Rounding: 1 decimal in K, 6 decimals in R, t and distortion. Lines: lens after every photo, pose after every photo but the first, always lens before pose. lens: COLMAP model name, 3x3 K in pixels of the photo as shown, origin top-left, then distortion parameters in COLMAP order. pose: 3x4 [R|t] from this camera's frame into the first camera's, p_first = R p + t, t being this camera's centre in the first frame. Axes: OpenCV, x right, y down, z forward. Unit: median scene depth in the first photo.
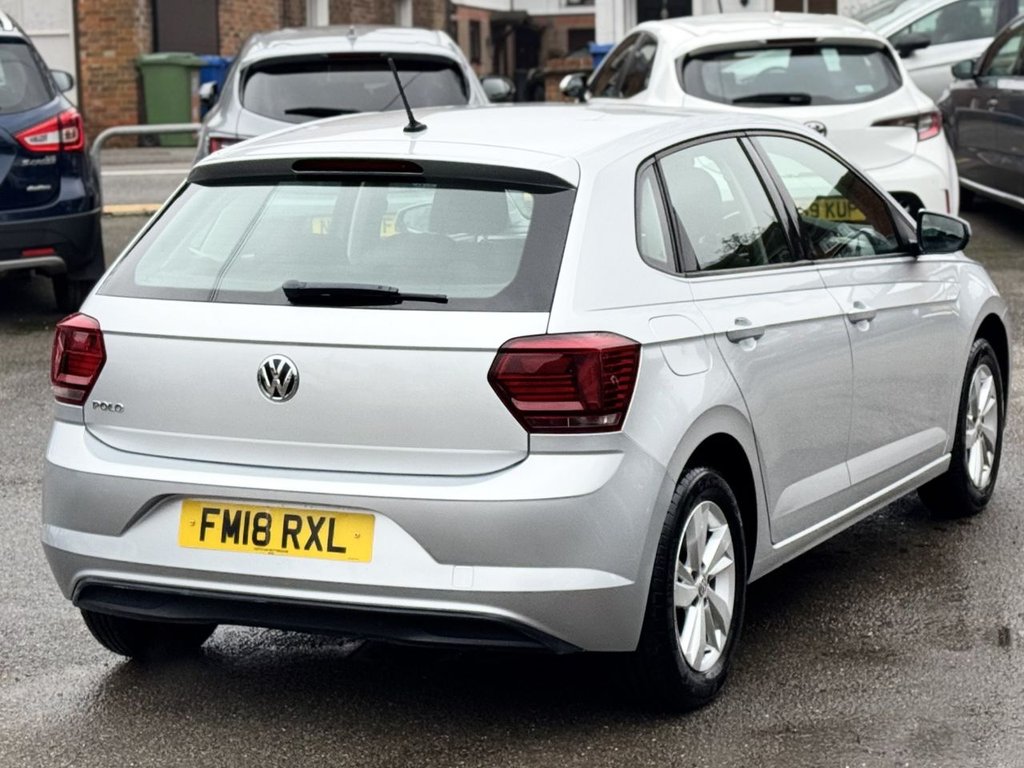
lens RADIAL K [[2563.4, 0, 514.8], [0, 2563.4, 380.5], [0, 0, 1]] dist [0.182986, 0.000000]
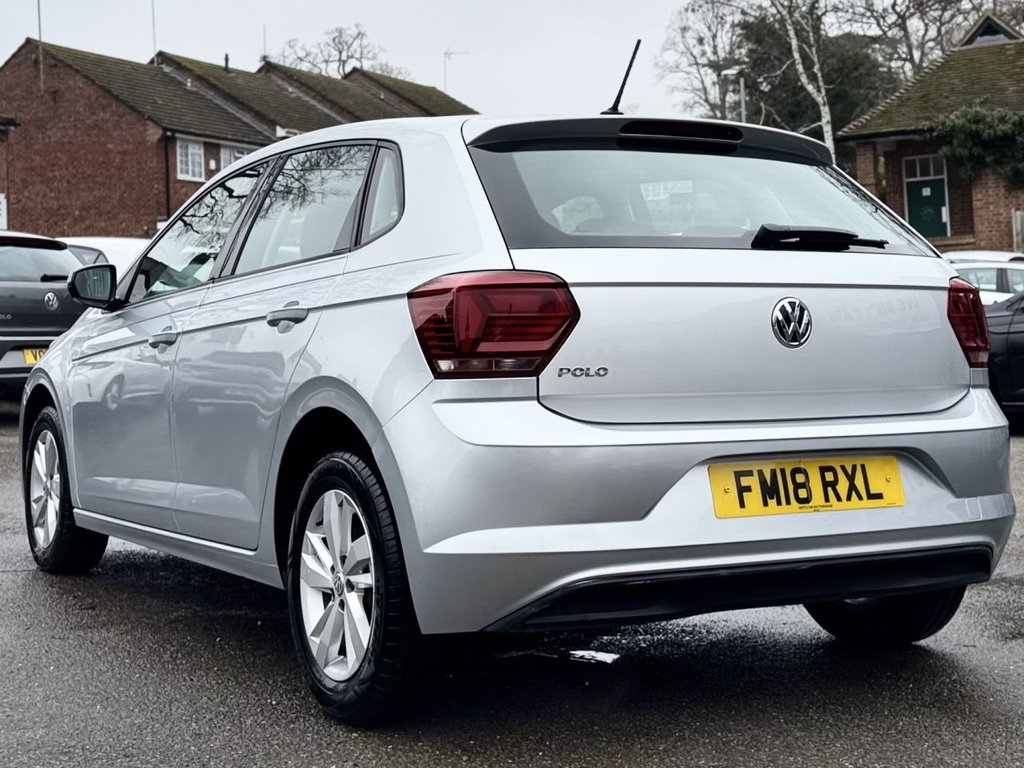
lens RADIAL K [[1668.9, 0, 514.0], [0, 1668.9, 219.0], [0, 0, 1]] dist [0.091041, 0.000000]
pose [[0.565875, 0.071689, 0.821368, -0.632672], [0.116032, 0.979374, -0.165419, 0.049826], [-0.816285, 0.188912, 0.545885, 0.710824]]
